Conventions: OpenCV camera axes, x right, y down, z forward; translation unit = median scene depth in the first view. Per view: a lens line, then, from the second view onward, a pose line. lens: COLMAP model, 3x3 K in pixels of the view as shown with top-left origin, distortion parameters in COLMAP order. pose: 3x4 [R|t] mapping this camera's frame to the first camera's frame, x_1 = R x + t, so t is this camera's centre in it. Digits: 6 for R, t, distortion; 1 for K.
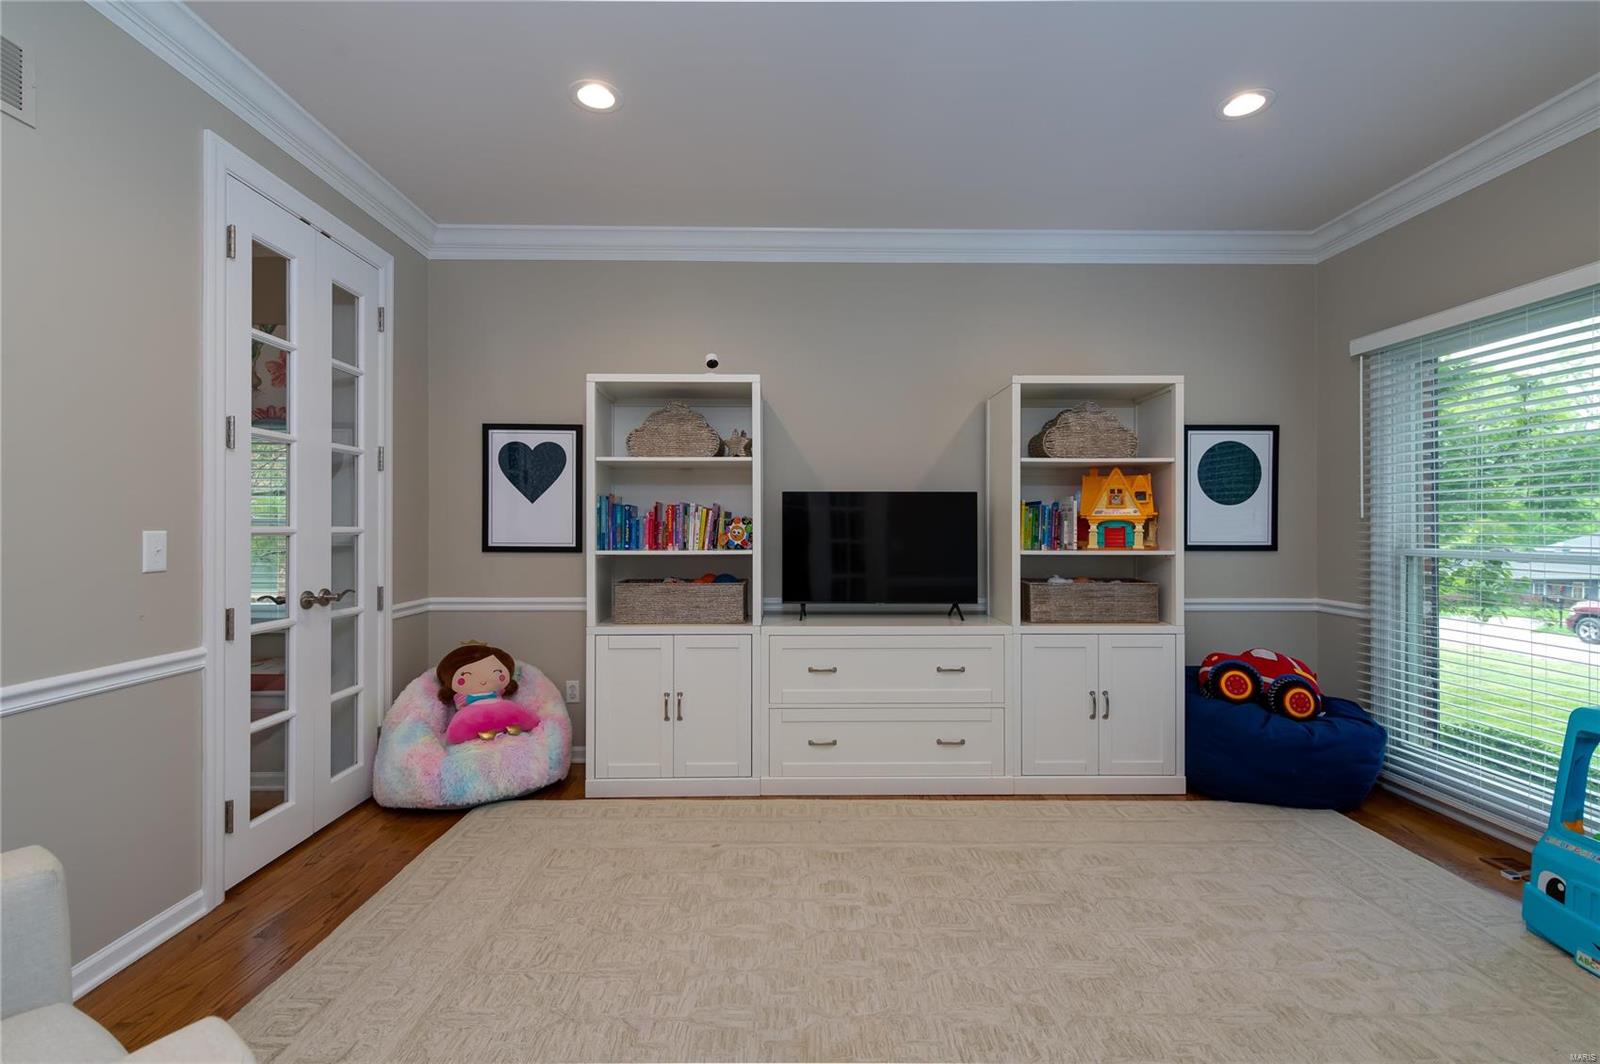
lens RADIAL K [[714.9, 0, 800.0], [0, 714.9, 532.0], [0, 0, 1]] dist [0.000794, 0.000076]
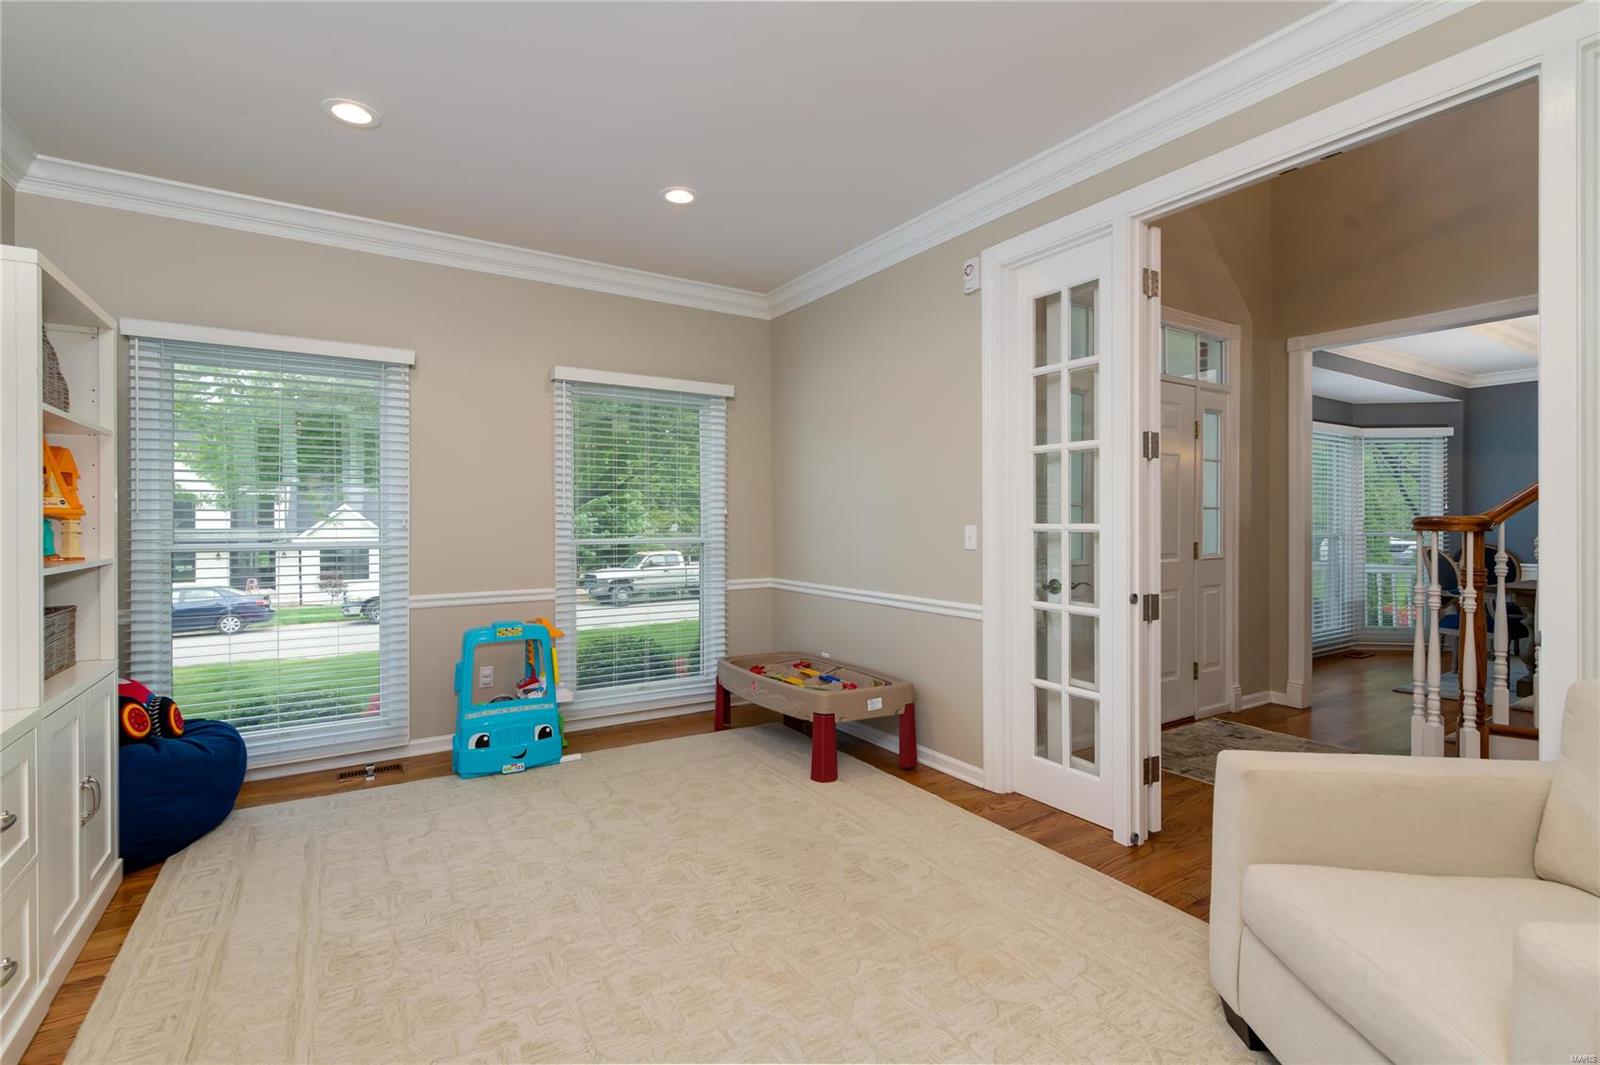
lens RADIAL K [[729.4, 0, 800.0], [0, 729.4, 532.5], [0, 0, 1]] dist [0.001456, 0.000124]
pose [[-0.526740, -0.014627, 0.849901, -0.700540], [0.006924, 0.999745, 0.021497, -0.015640], [-0.849998, 0.017208, -0.526504, 1.154176]]
